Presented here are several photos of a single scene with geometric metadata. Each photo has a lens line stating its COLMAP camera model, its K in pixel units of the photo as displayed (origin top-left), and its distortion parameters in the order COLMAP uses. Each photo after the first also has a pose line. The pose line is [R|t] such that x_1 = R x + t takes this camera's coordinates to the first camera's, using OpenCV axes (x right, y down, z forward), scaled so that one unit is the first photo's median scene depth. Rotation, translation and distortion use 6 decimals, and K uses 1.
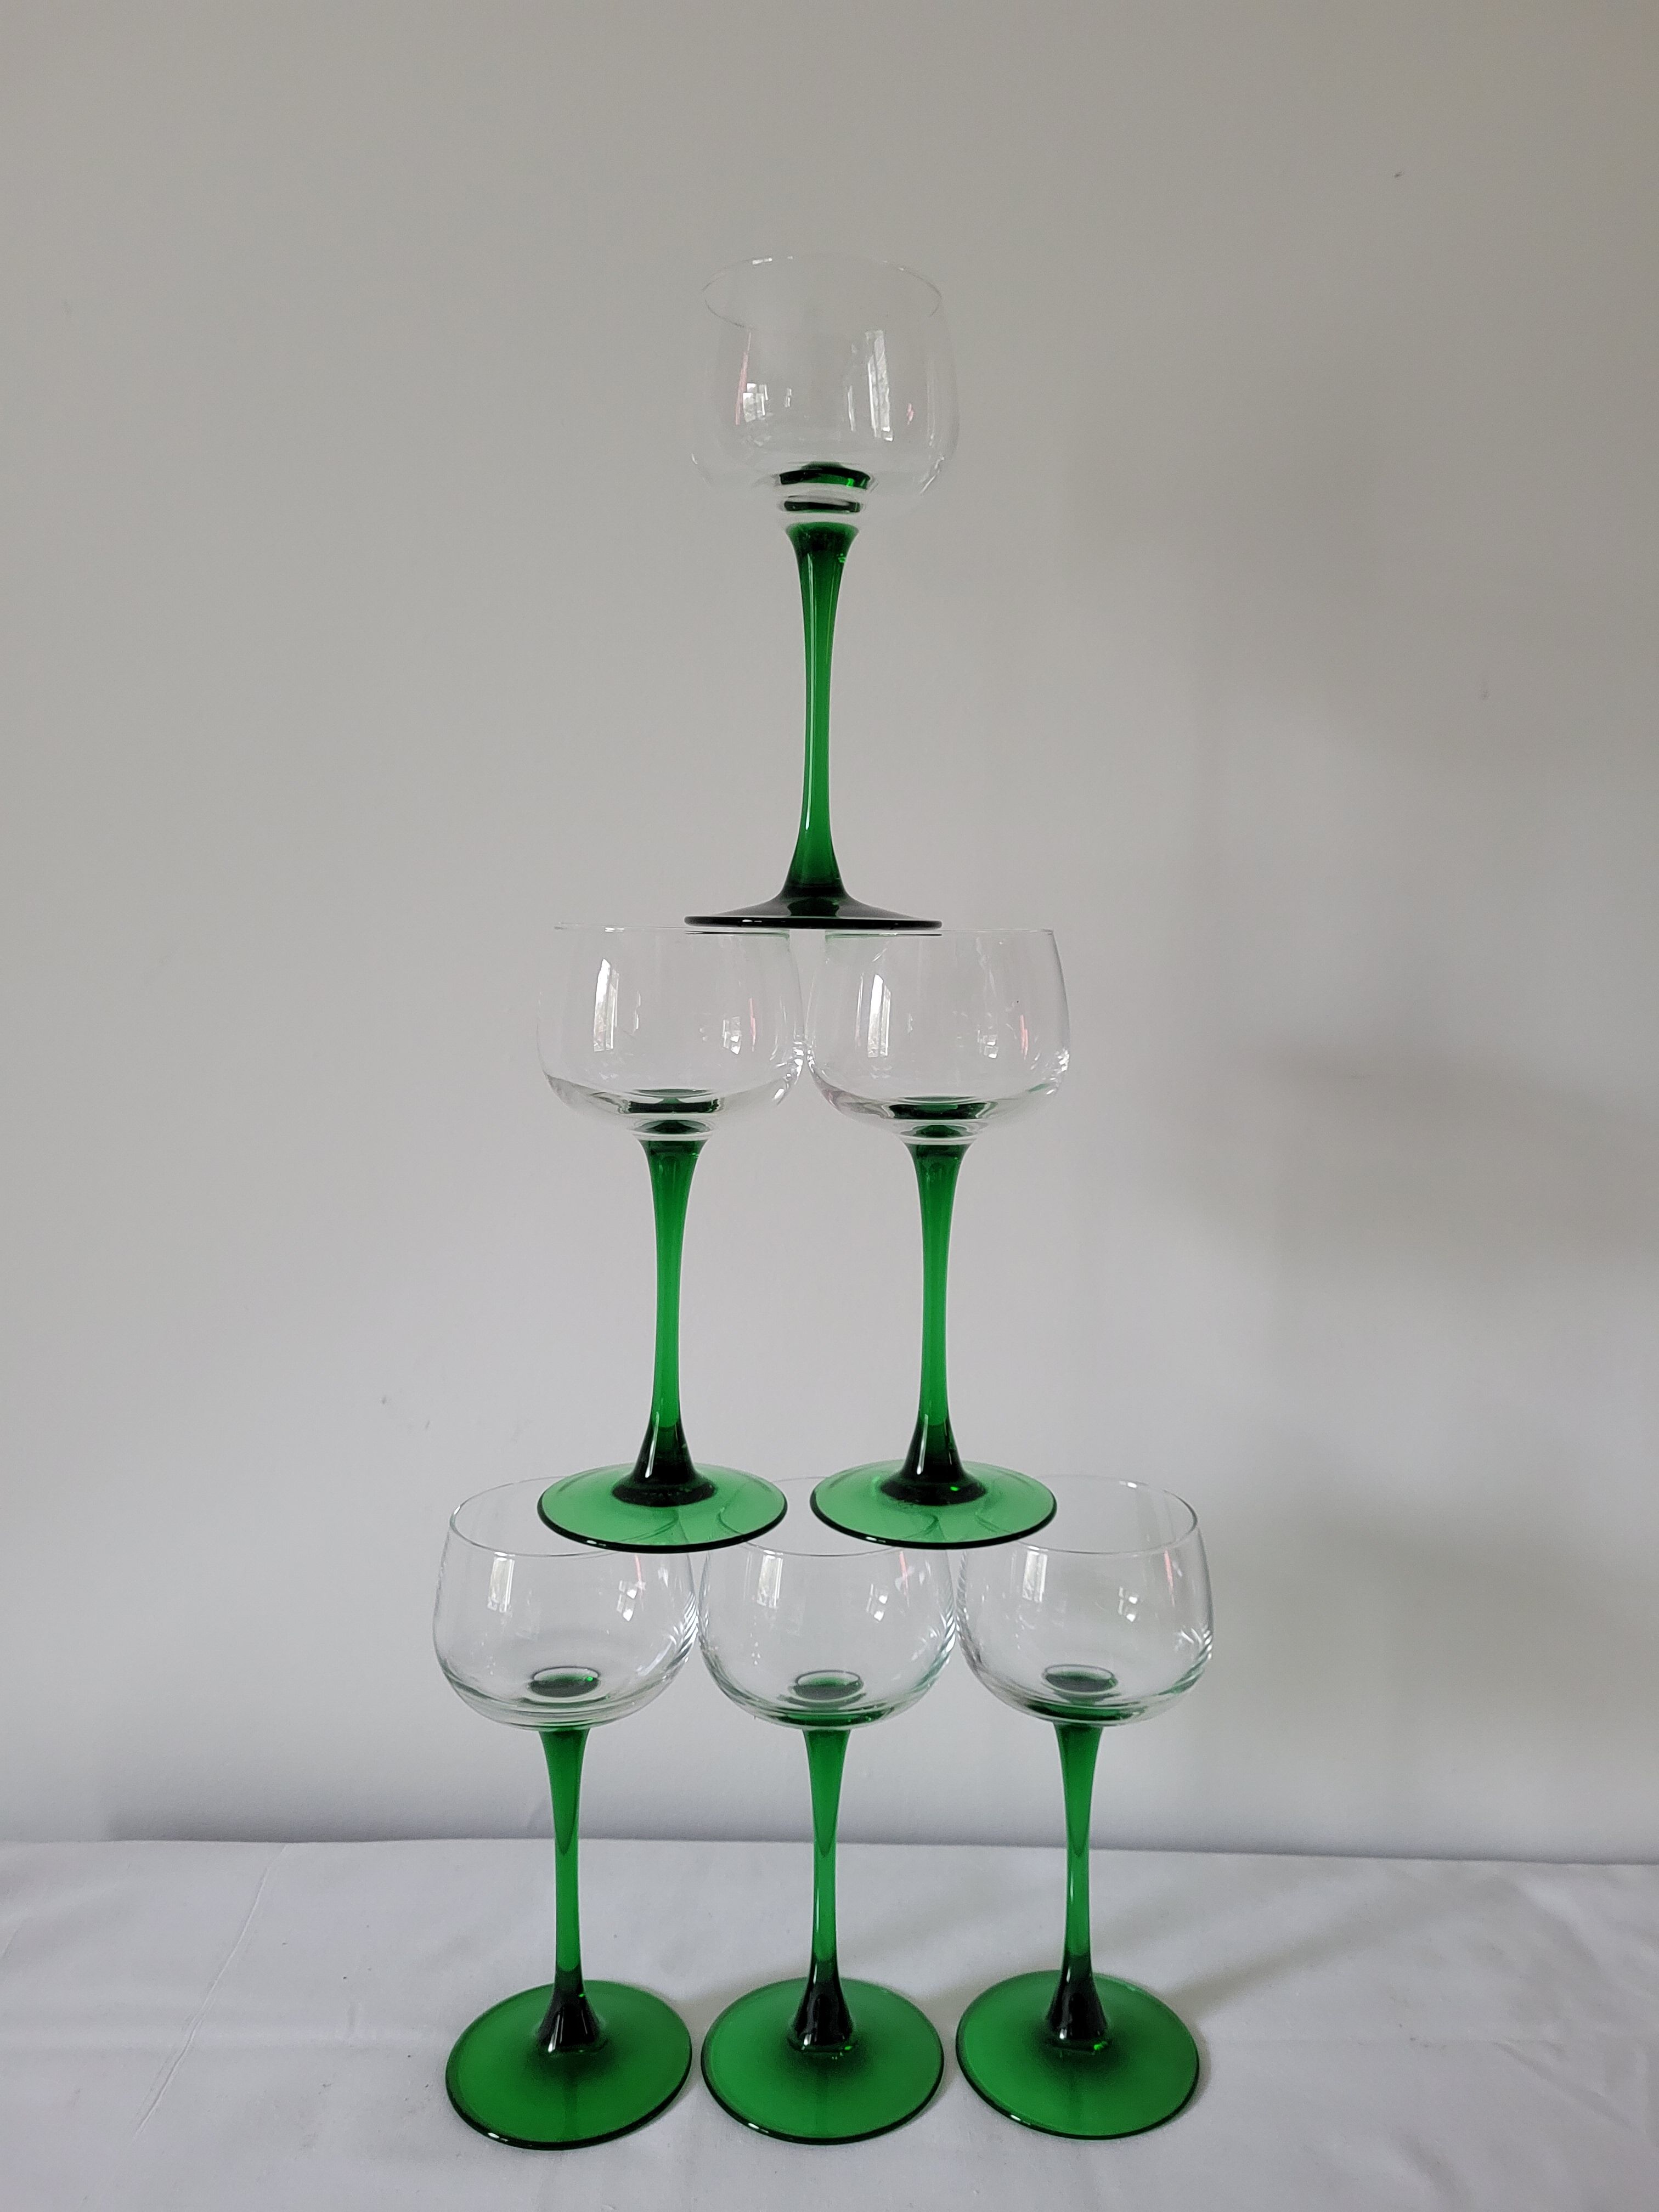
lens RADIAL K [[1665.3, 0, 818.0], [0, 1665.3, 1104.7], [0, 0, 1]] dist [0.002333, -0.016118]
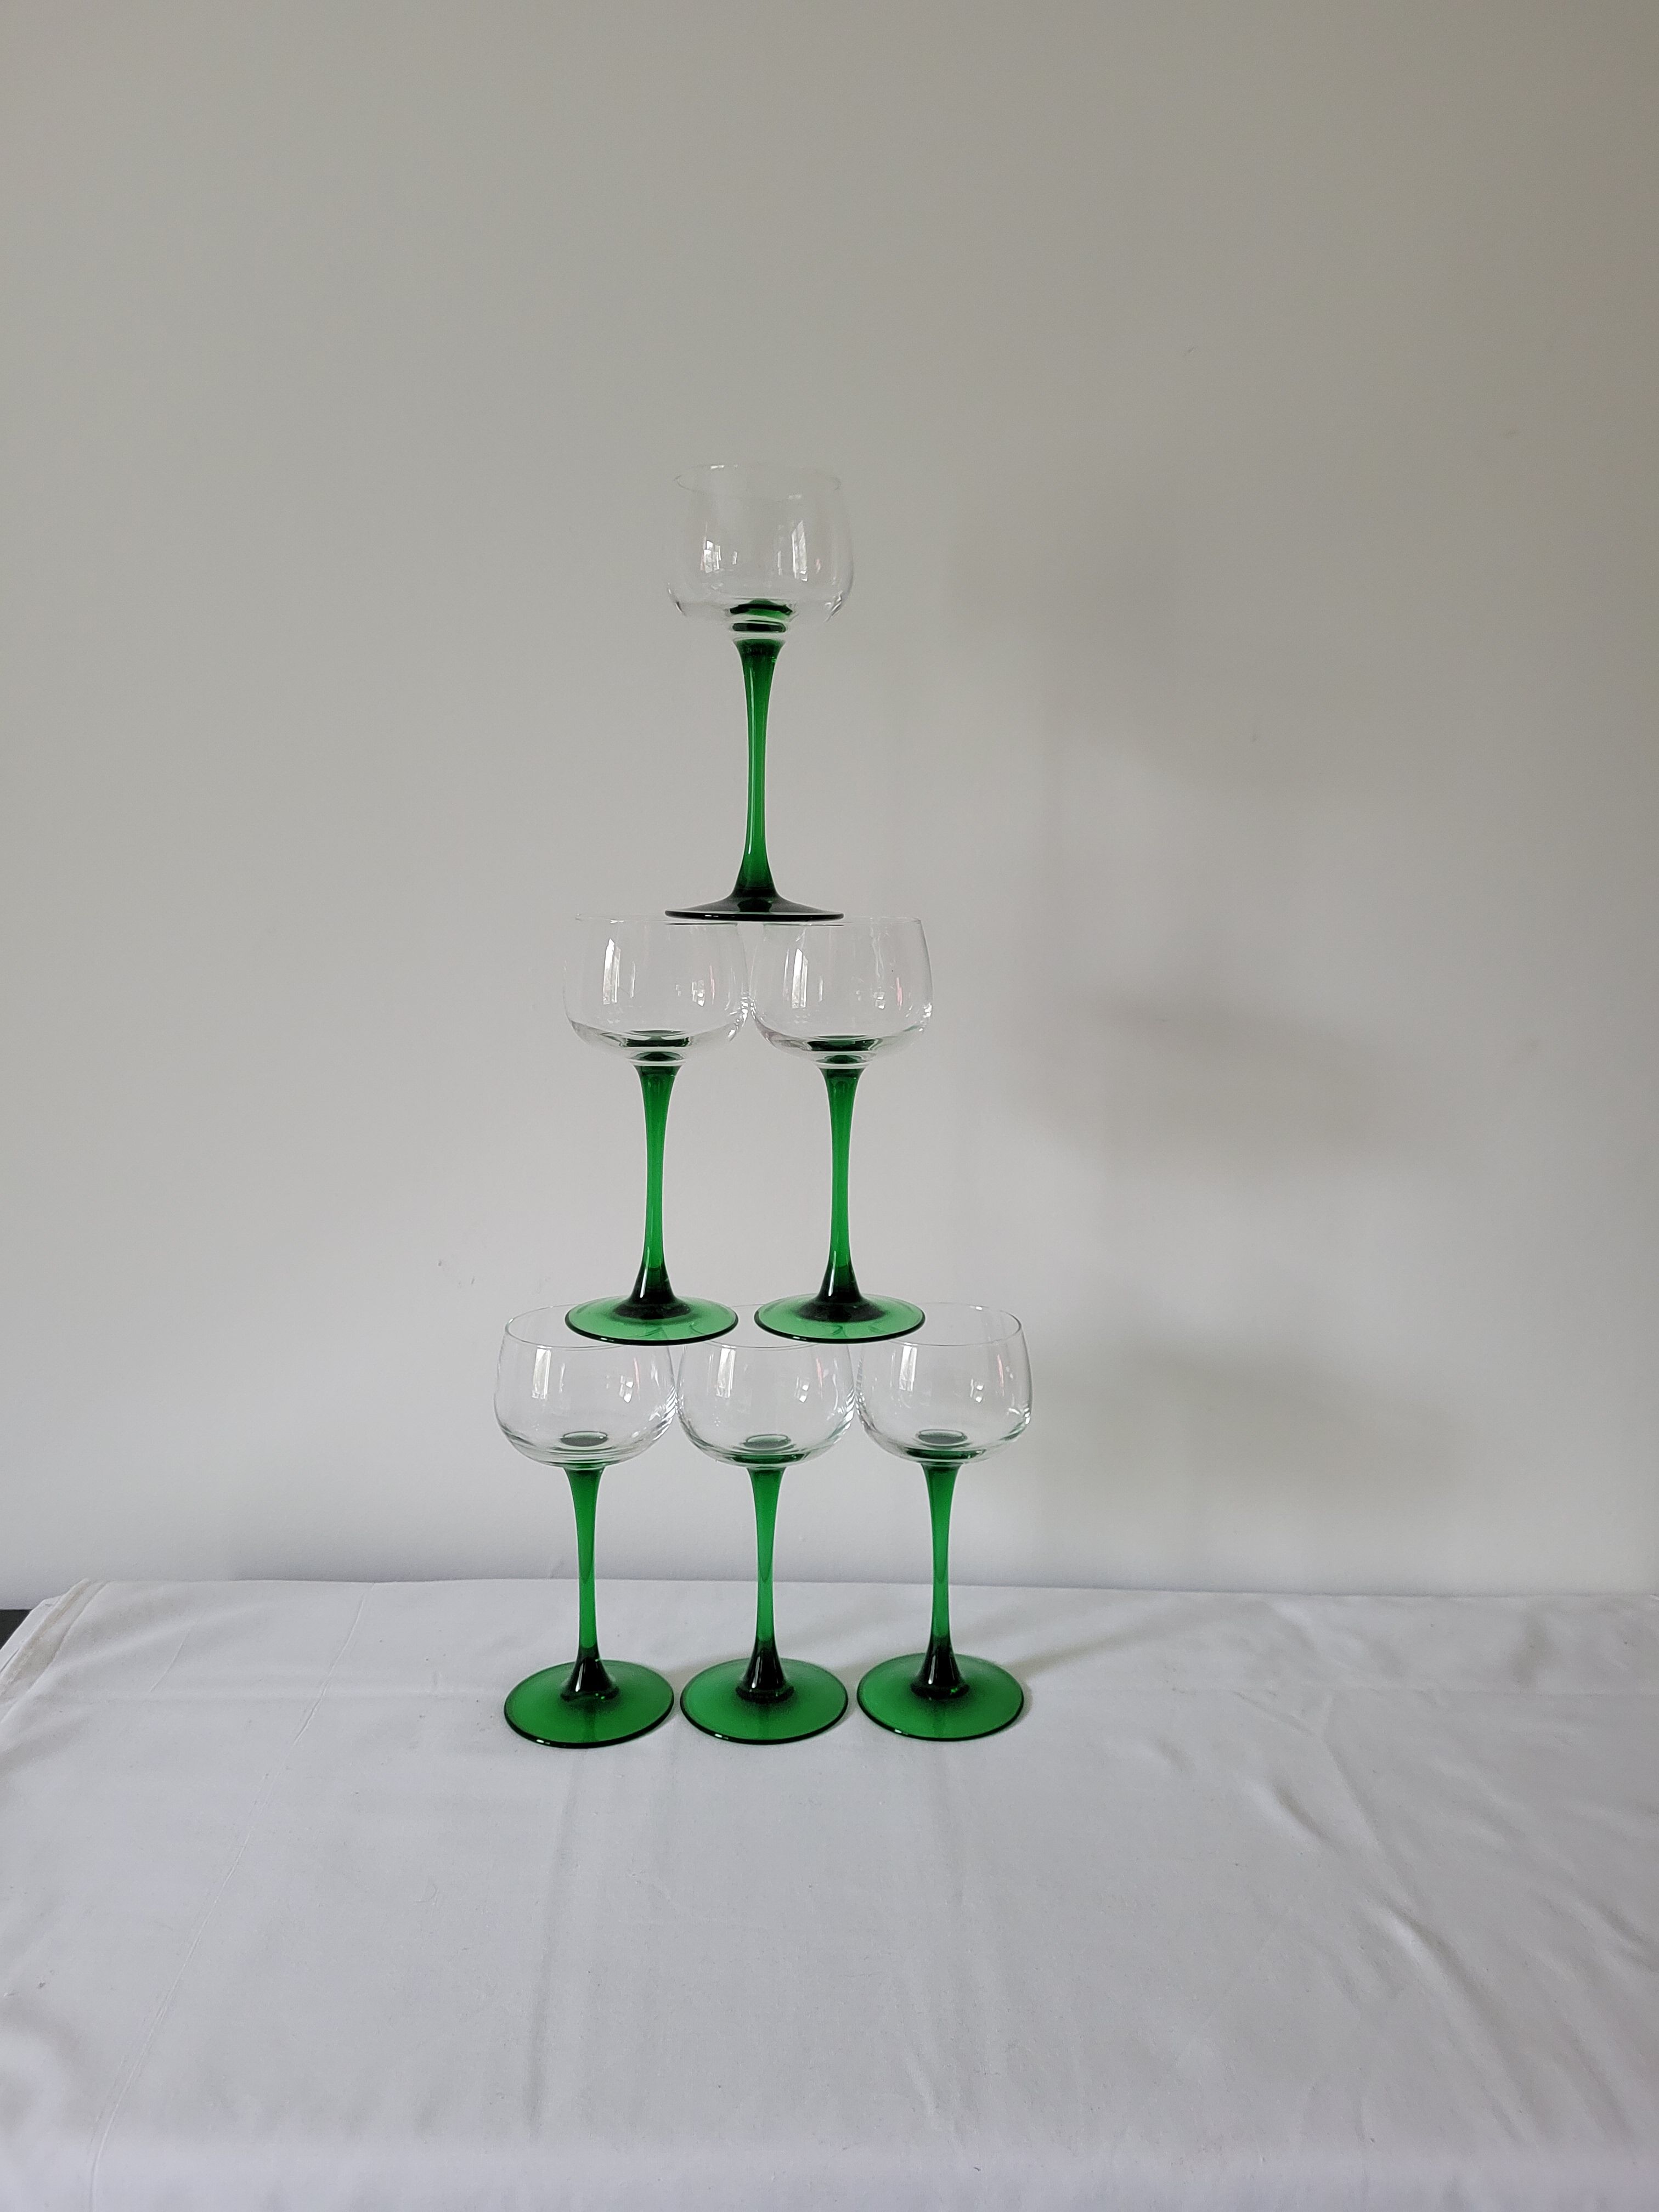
lens RADIAL K [[1665.3, 0, 850.8], [0, 1665.3, 1124.7], [0, 0, 1]] dist [0.002333, -0.016118]
pose [[0.999238, -0.001945, 0.038994, 0.022957], [-0.000044, 0.998701, 0.050954, -0.001023], [-0.039042, -0.050917, 0.997939, -0.436316]]
